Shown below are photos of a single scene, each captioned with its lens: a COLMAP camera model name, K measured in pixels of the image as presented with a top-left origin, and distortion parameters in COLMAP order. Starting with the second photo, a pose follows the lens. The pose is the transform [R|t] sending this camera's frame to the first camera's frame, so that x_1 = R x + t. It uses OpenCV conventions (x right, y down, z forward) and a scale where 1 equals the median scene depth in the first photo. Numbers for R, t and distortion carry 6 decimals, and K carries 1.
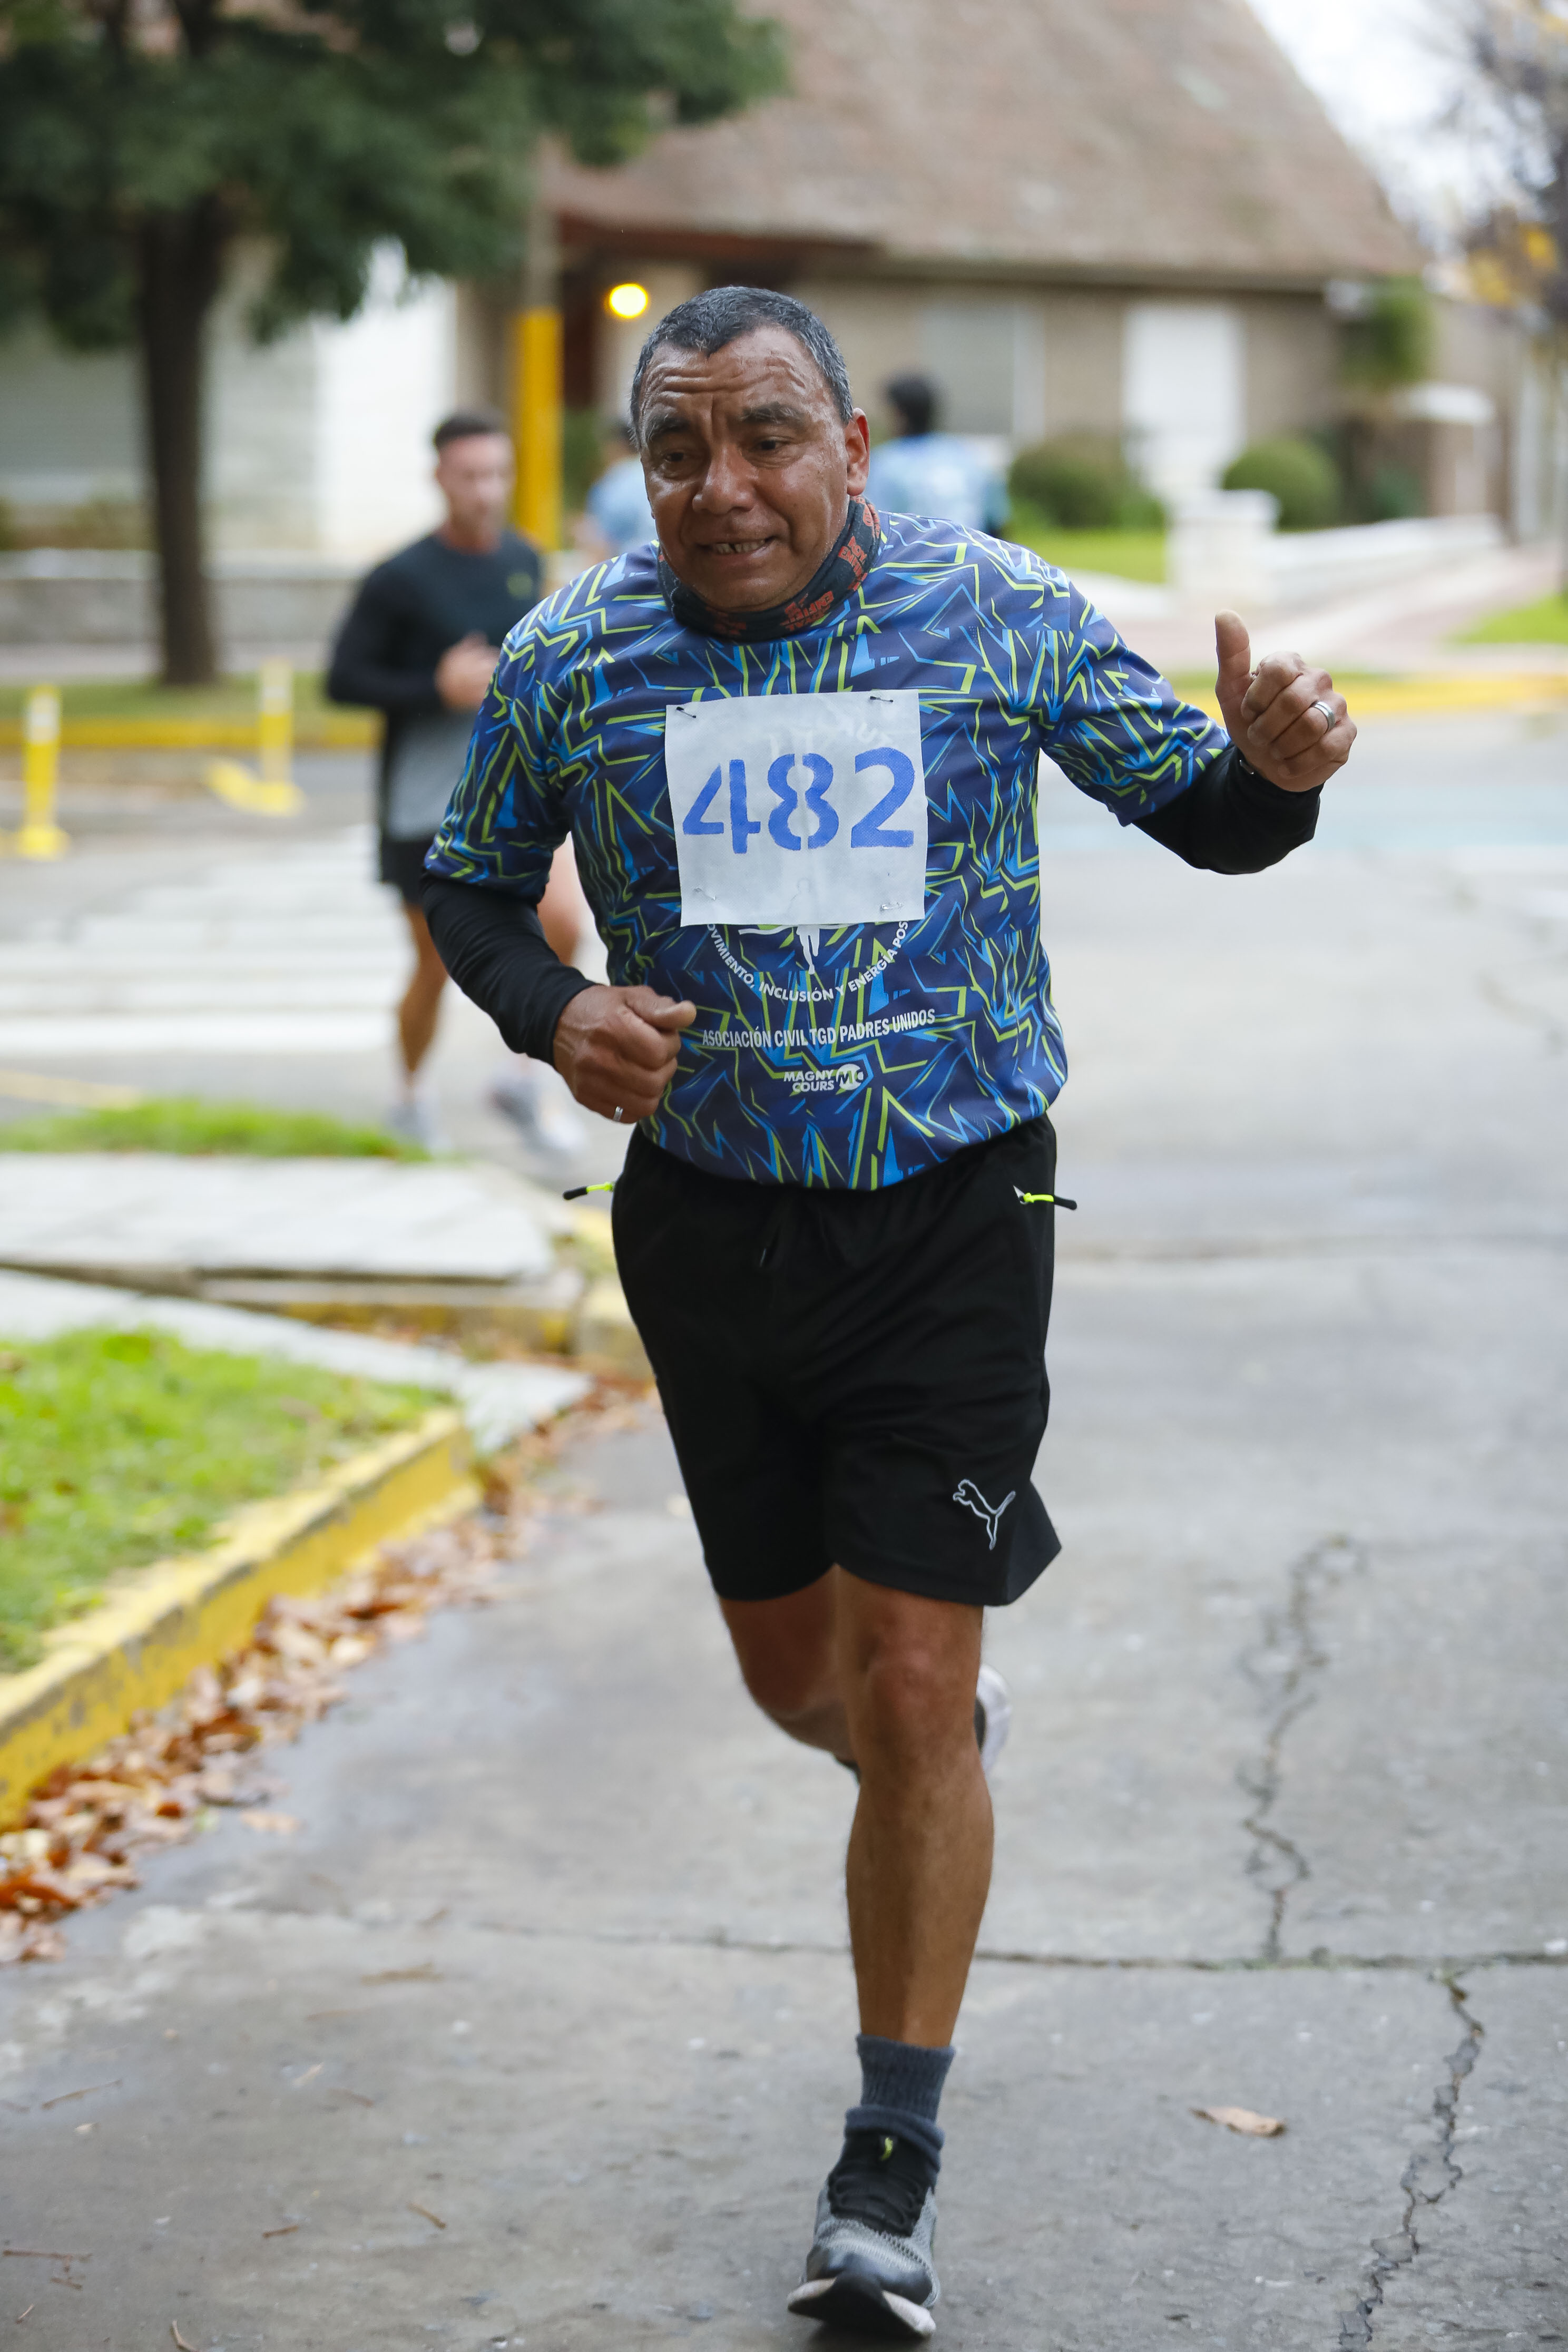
lens RADIAL K [[5742.1, 0, 784.0], [0, 5742.1, 1176.0], [0, 0, 1]] dist [-0.166216, 1.000332]
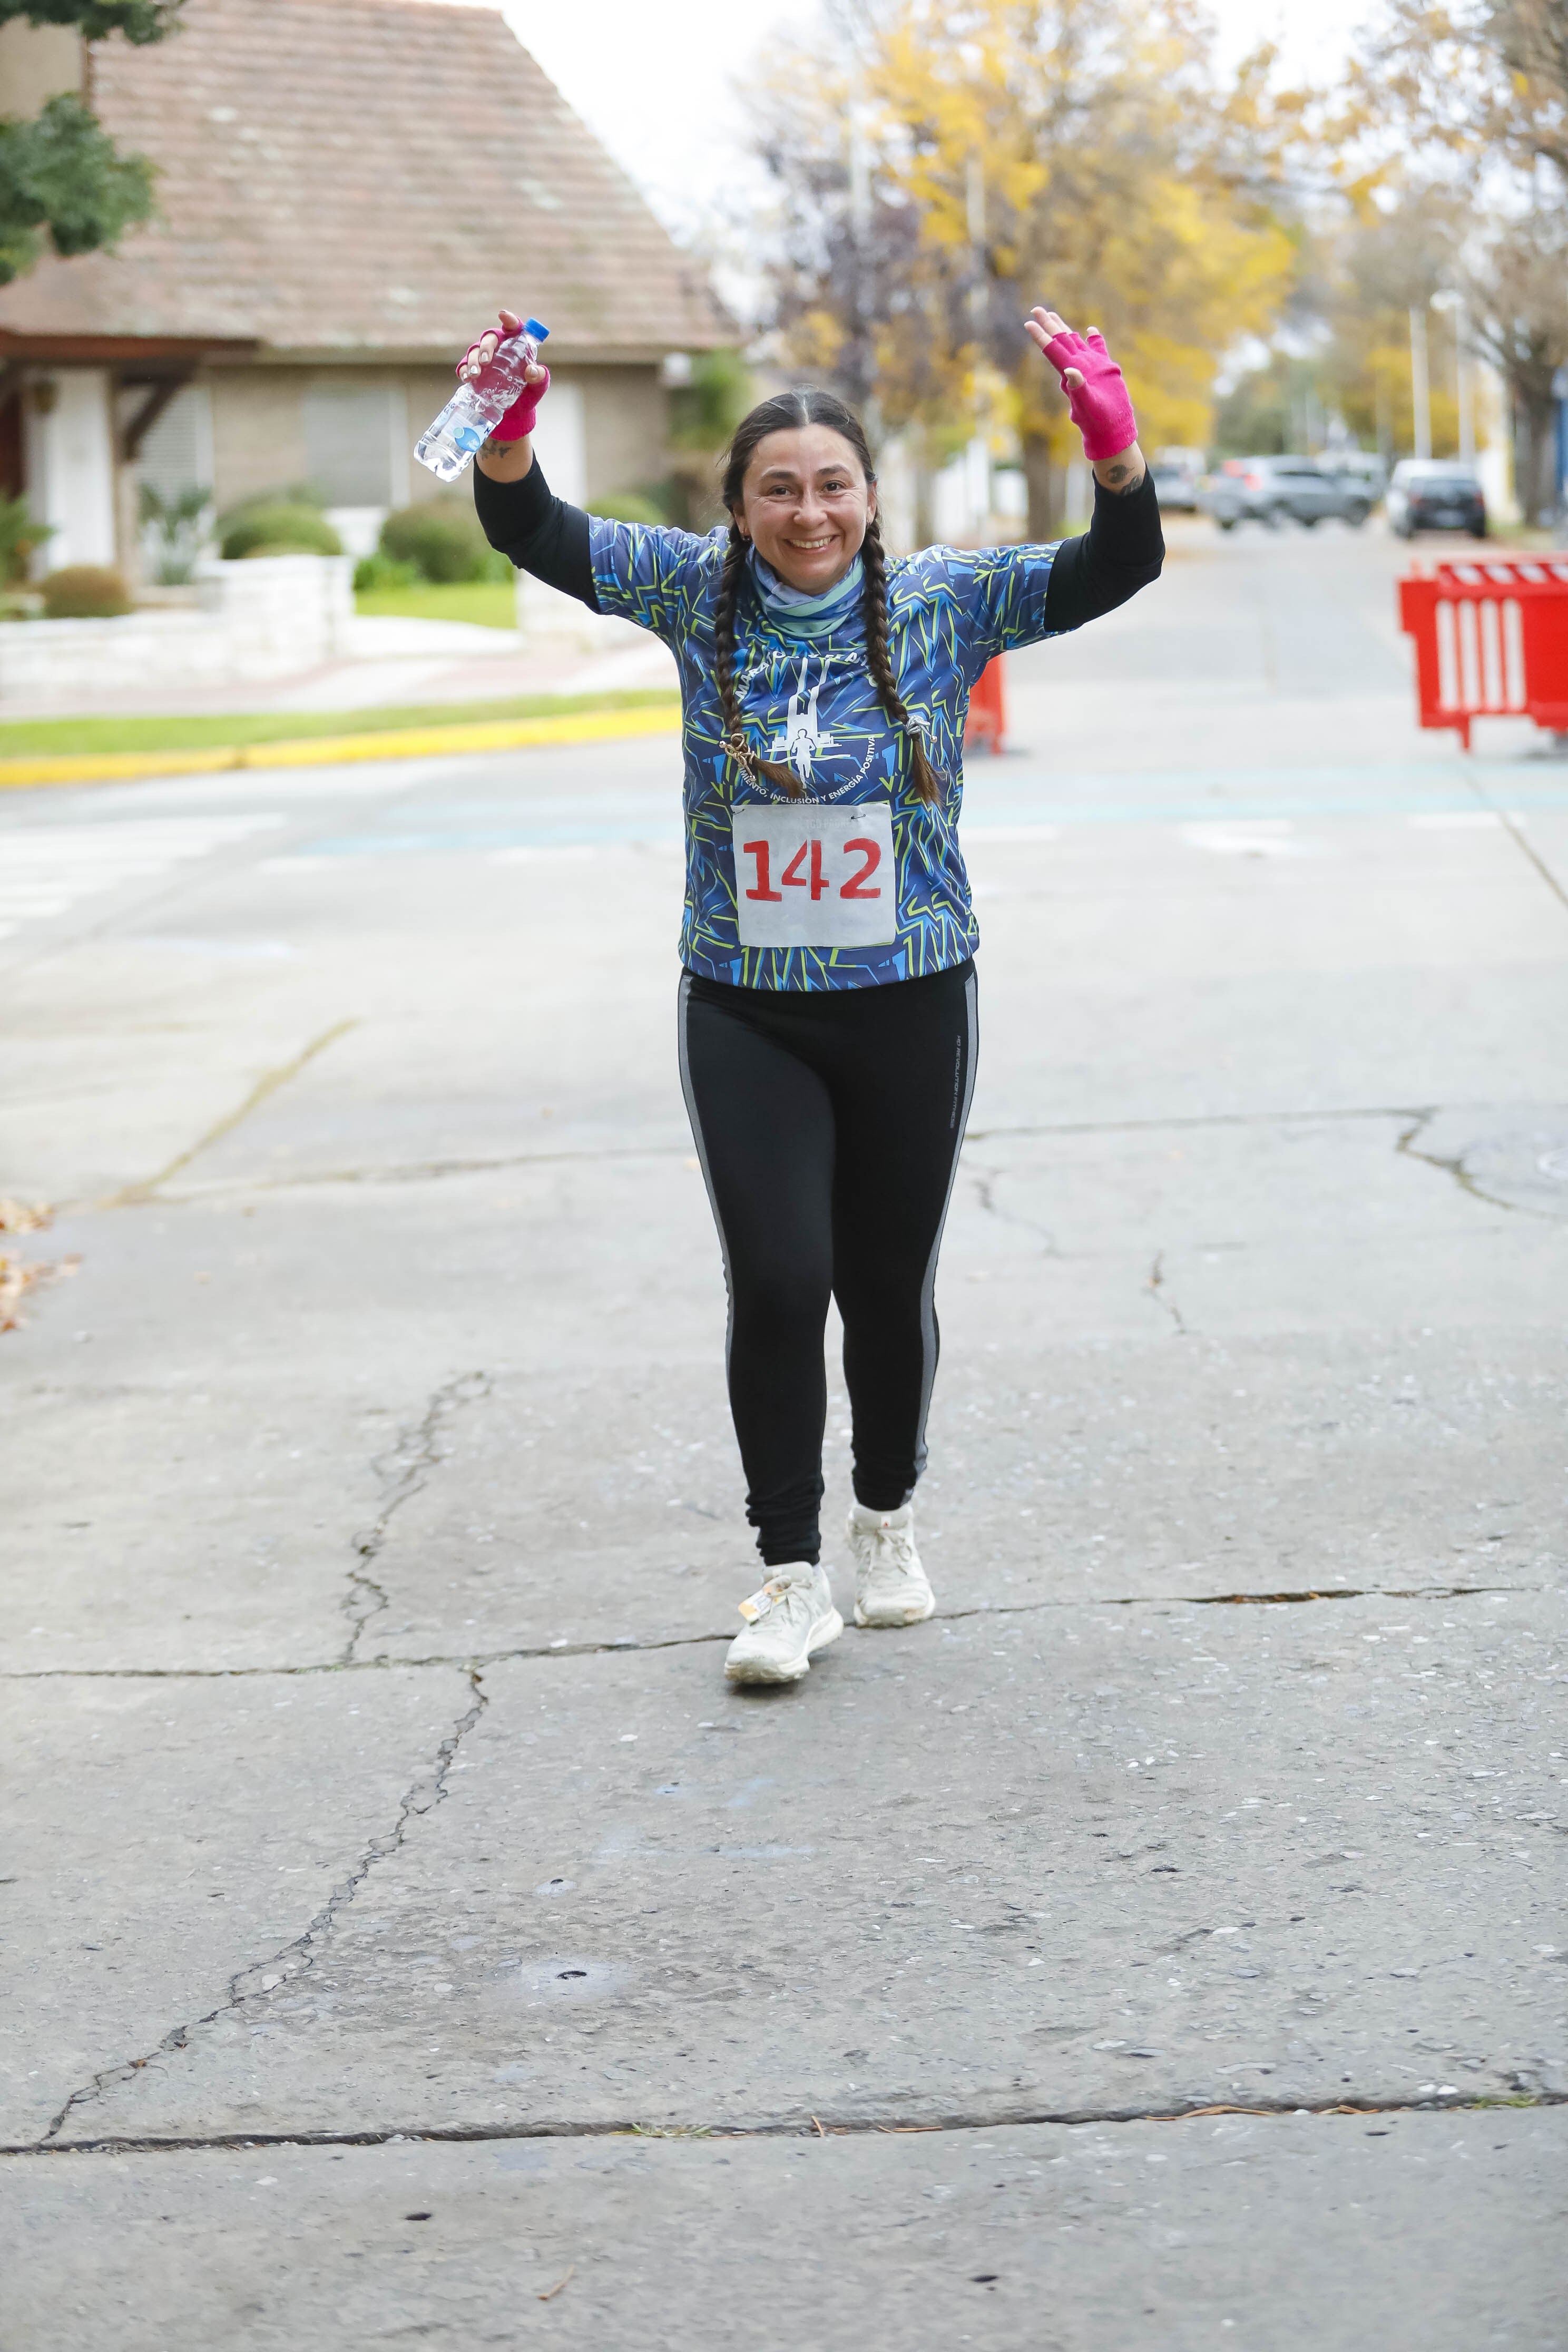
lens RADIAL K [[5172.3, 0, 784.0], [0, 5172.3, 1176.0], [0, 0, 1]] dist [-0.207951, 0.137317]
pose [[0.994444, -0.049780, 0.092747, 0.080259], [0.049463, 0.998760, 0.005717, 0.021686], [-0.092917, -0.001098, 0.995673, -0.198547]]
